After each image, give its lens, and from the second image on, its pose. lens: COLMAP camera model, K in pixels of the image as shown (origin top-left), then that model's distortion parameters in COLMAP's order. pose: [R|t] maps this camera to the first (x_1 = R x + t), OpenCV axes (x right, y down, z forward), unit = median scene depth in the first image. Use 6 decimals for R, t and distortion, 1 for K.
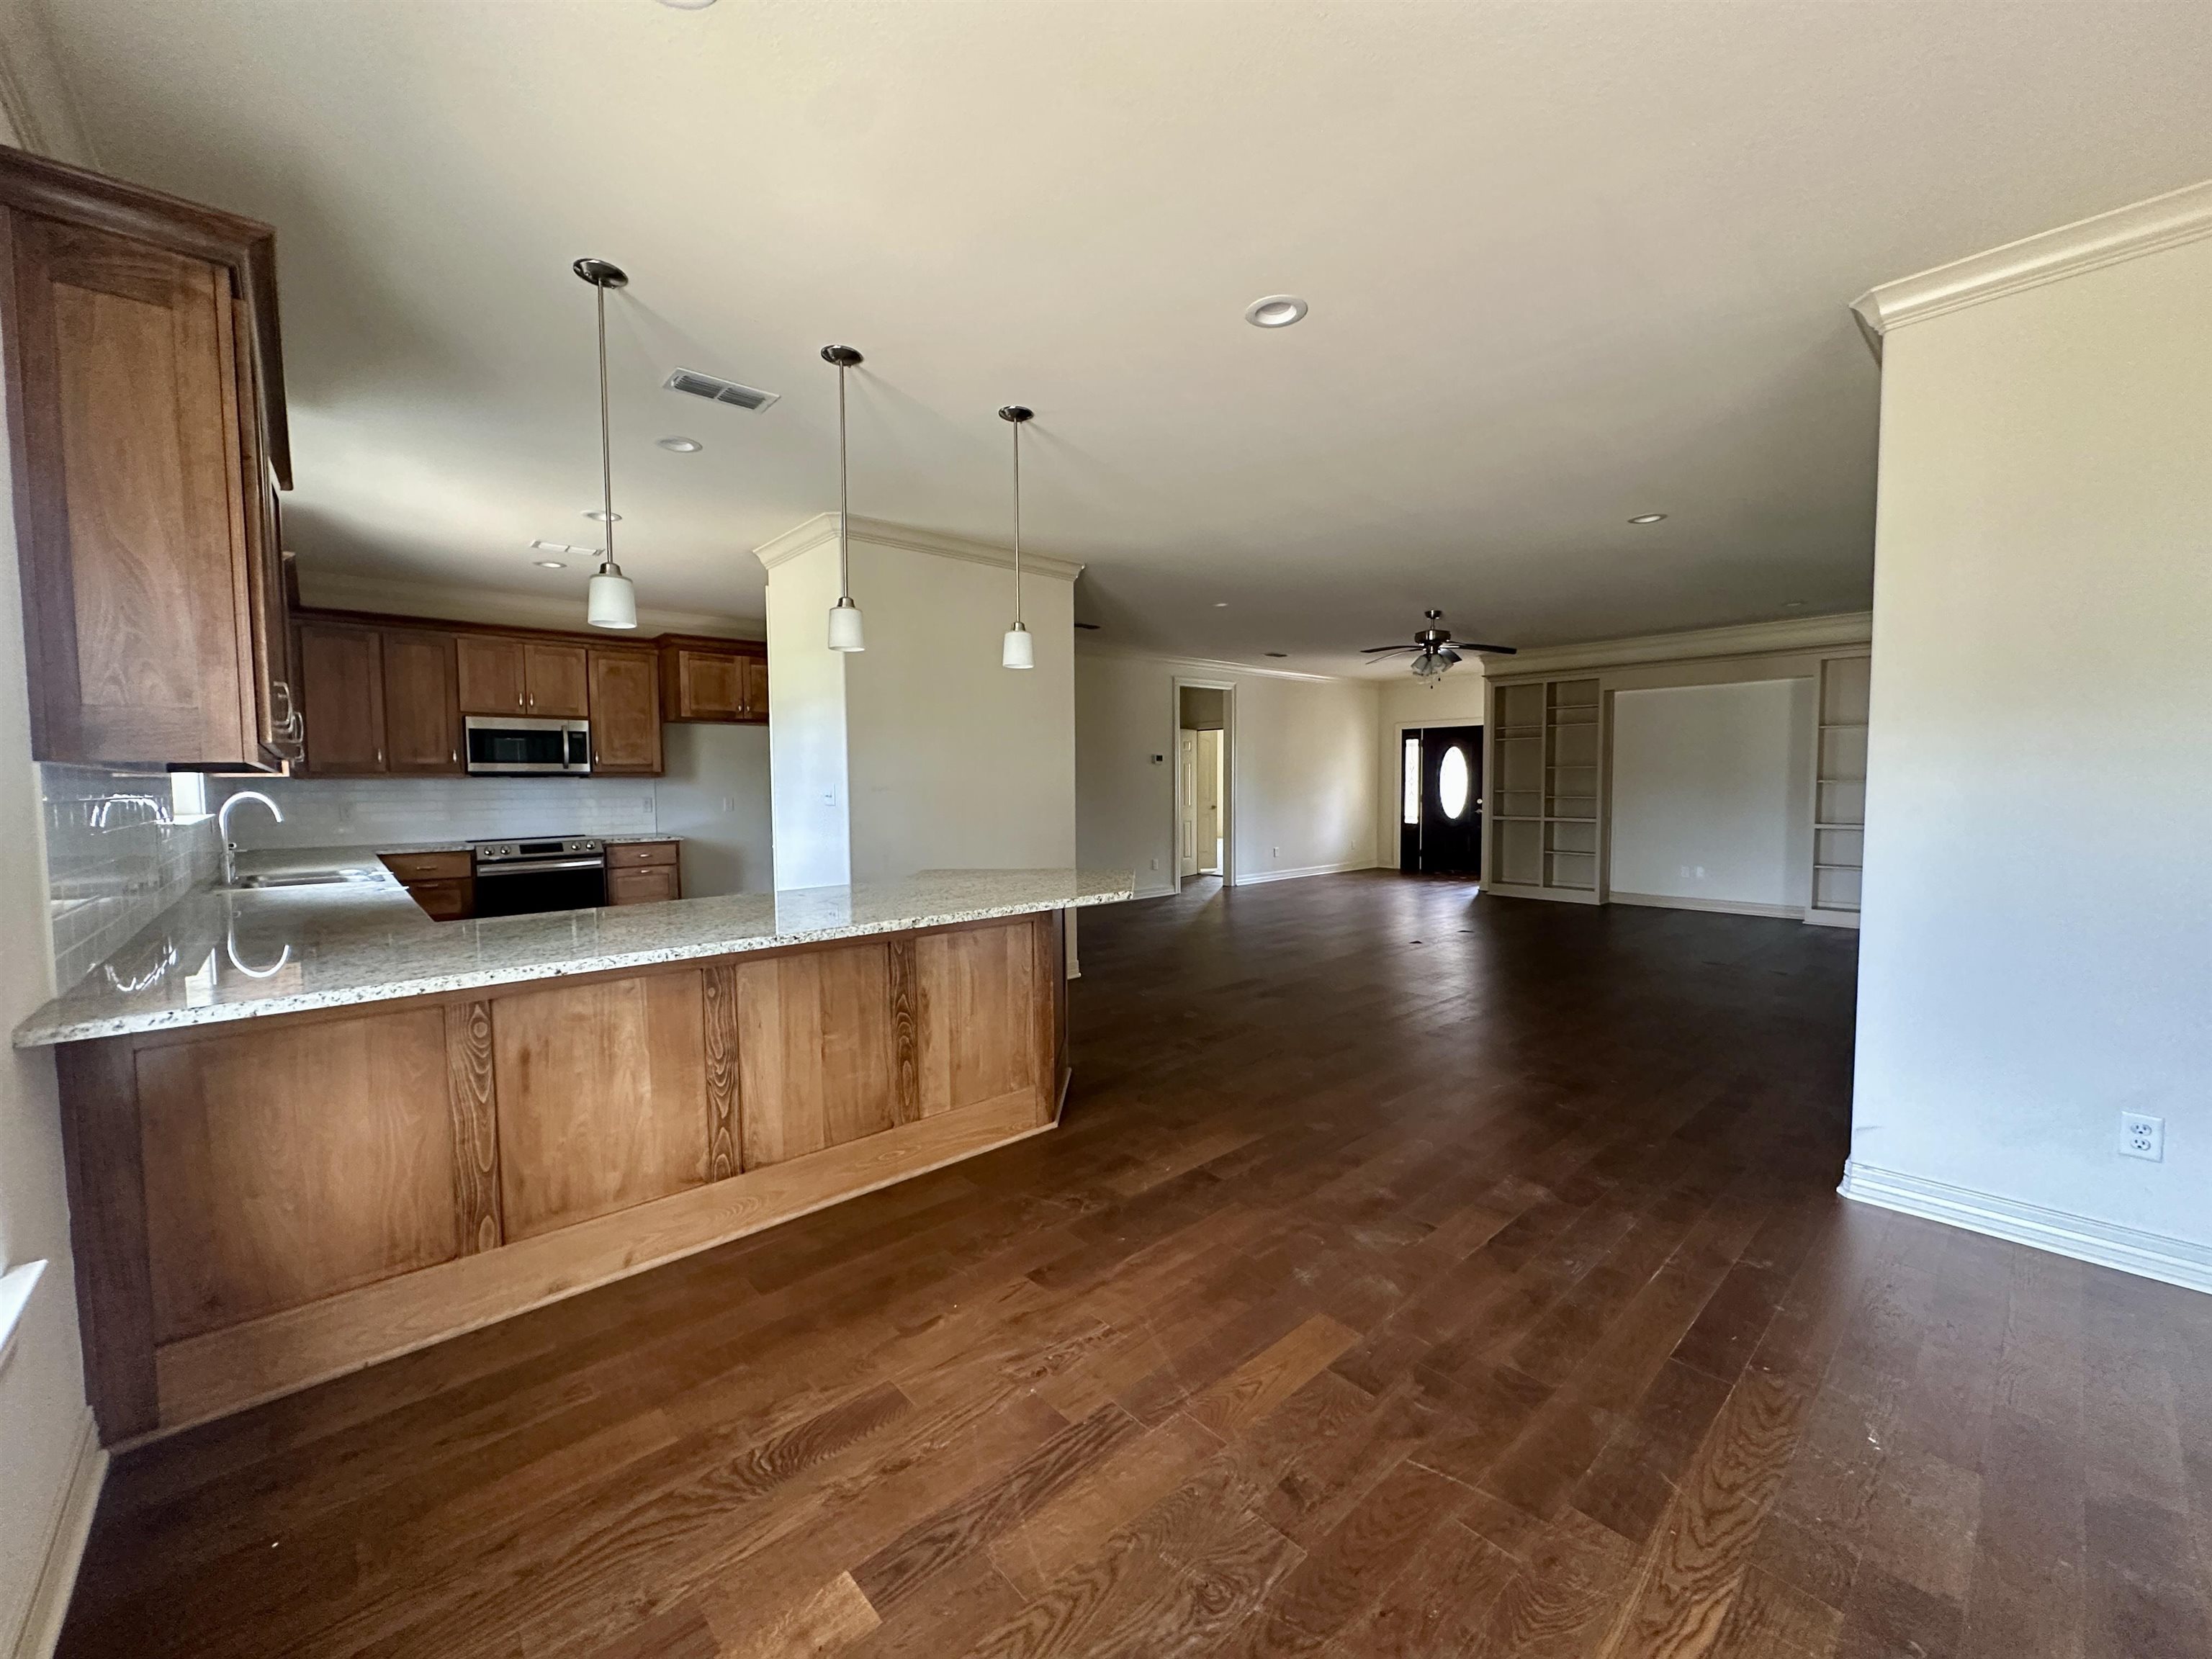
lens RADIAL K [[882.1, 0, 1110.5], [0, 882.1, 828.7], [0, 0, 1]] dist [-0.001344, 0.000268]
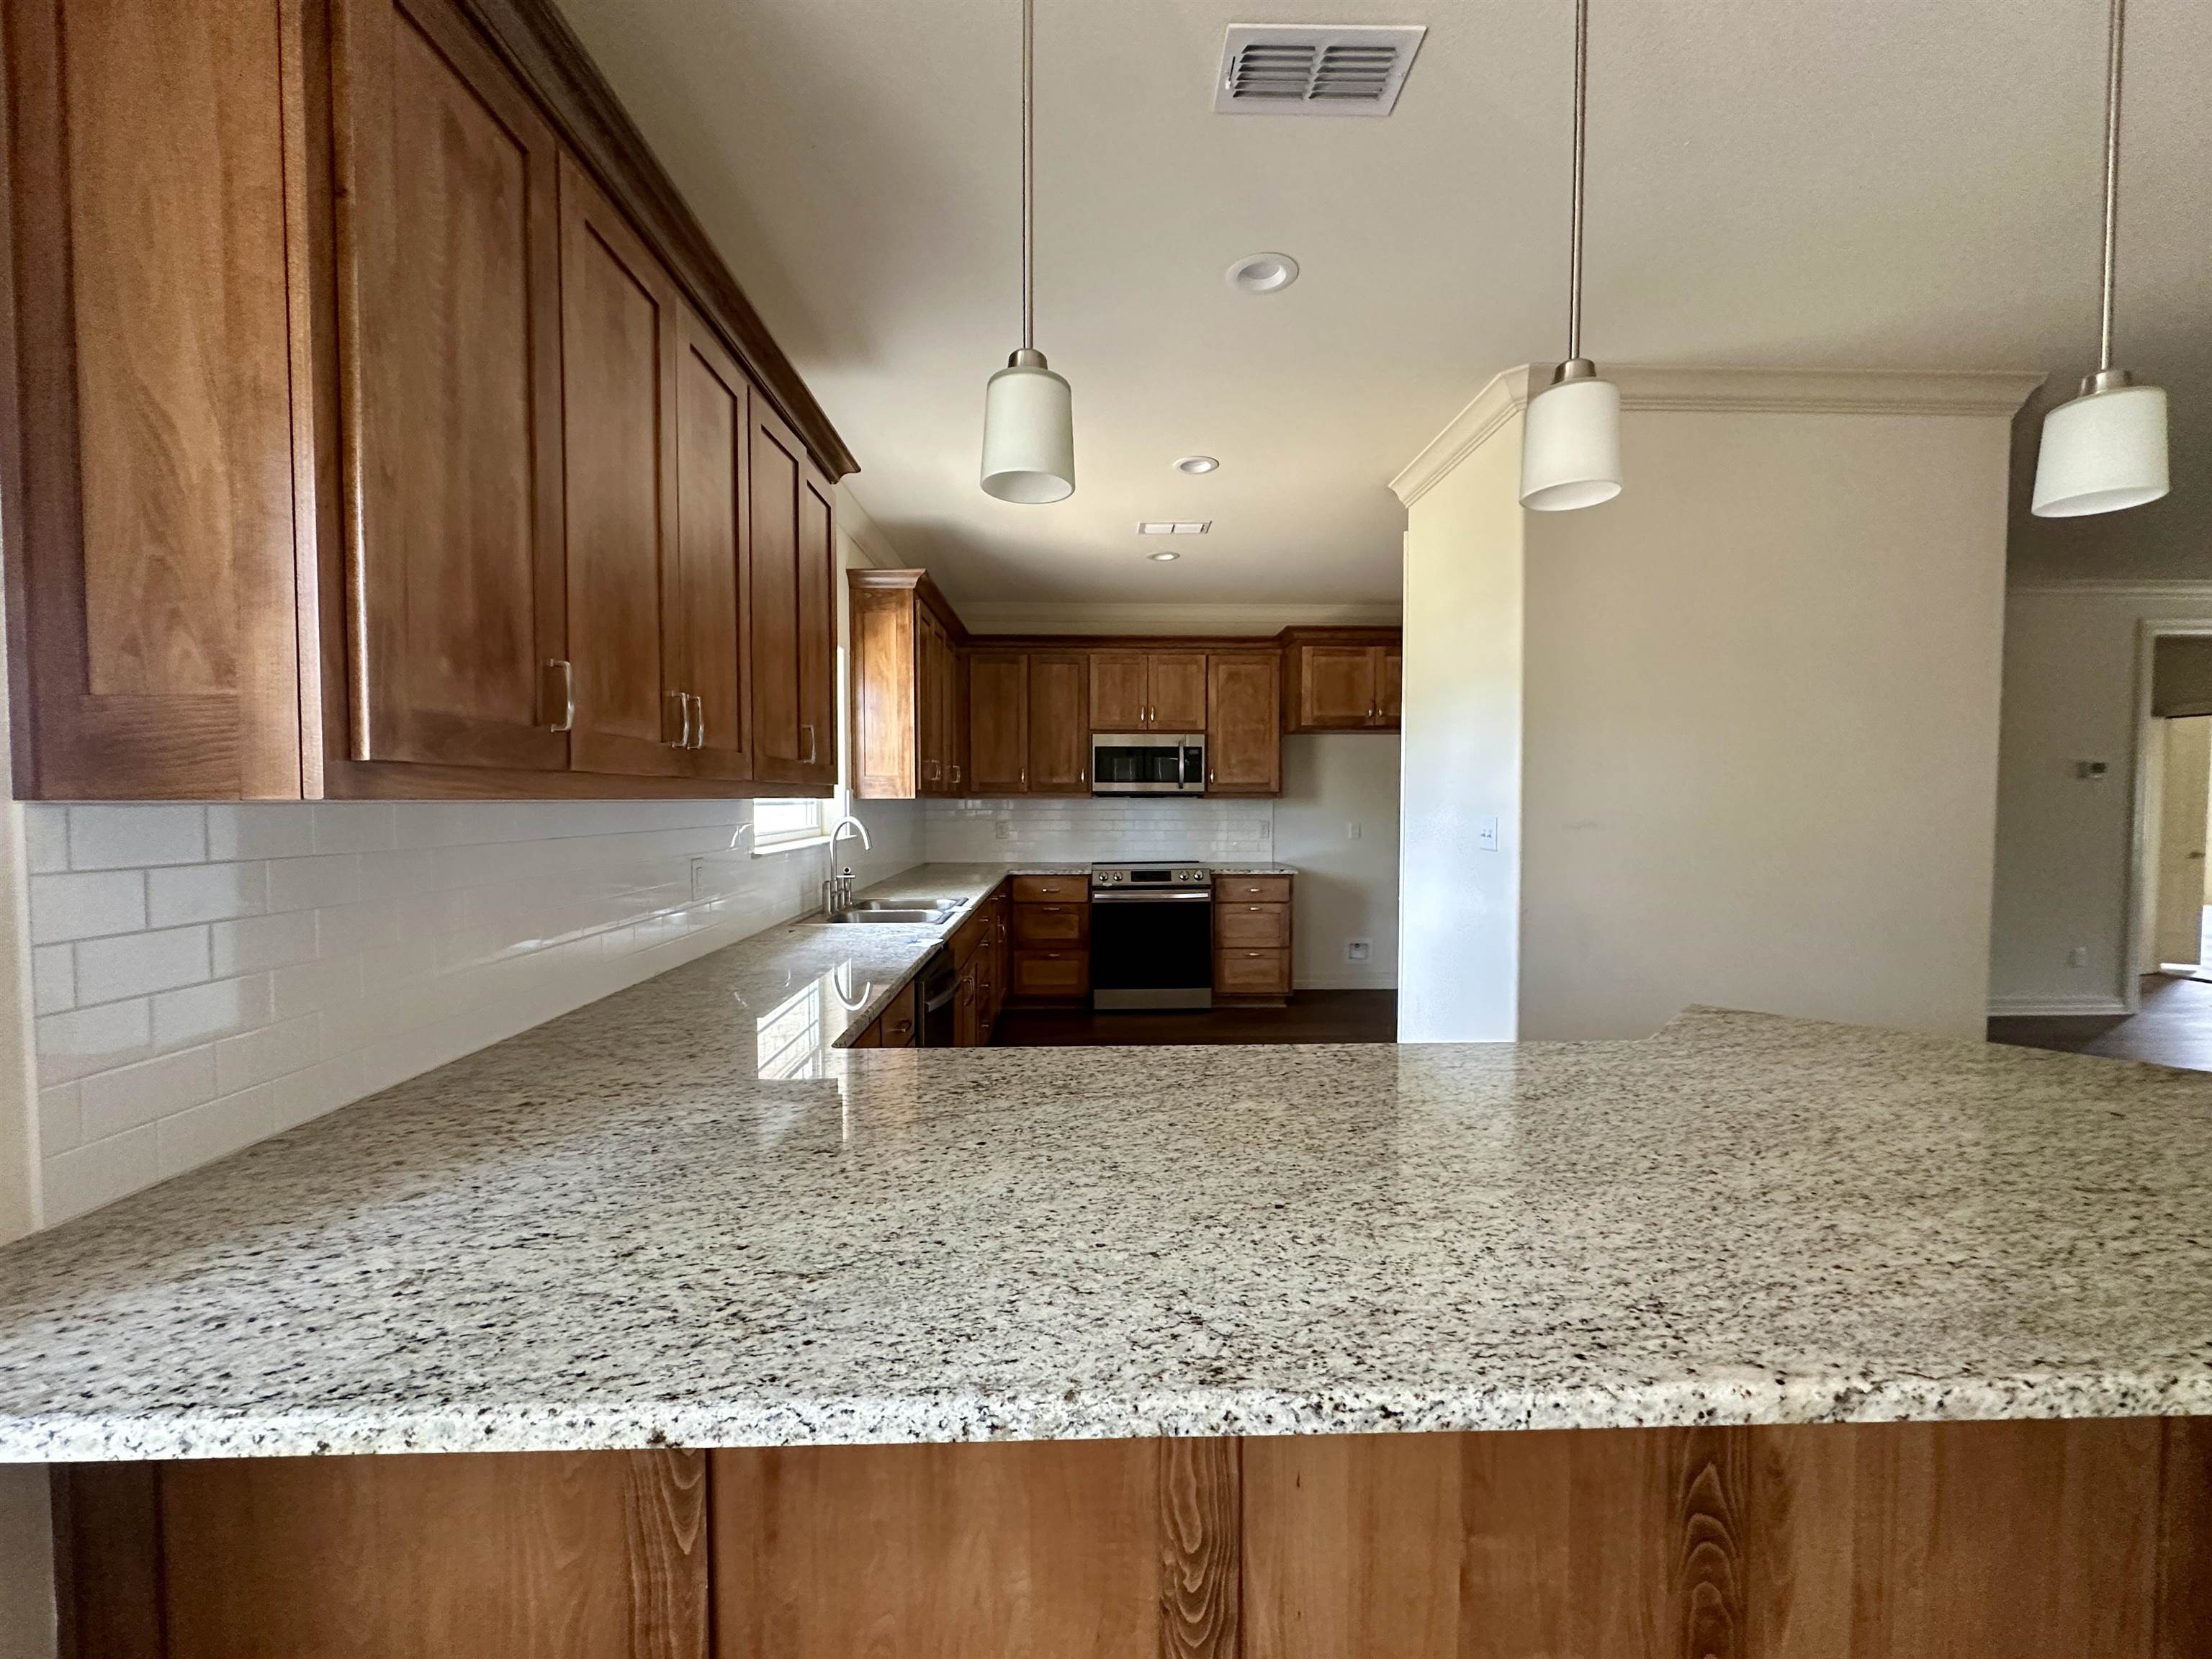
lens RADIAL K [[882.1, 0, 1099.9], [0, 882.1, 826.8], [0, 0, 1]] dist [-0.001344, 0.000268]
pose [[0.757336, 0.030087, -0.652332, -0.082530], [-0.042517, 0.999090, -0.003280, -0.020305], [0.651640, 0.030219, 0.757927, 0.239789]]
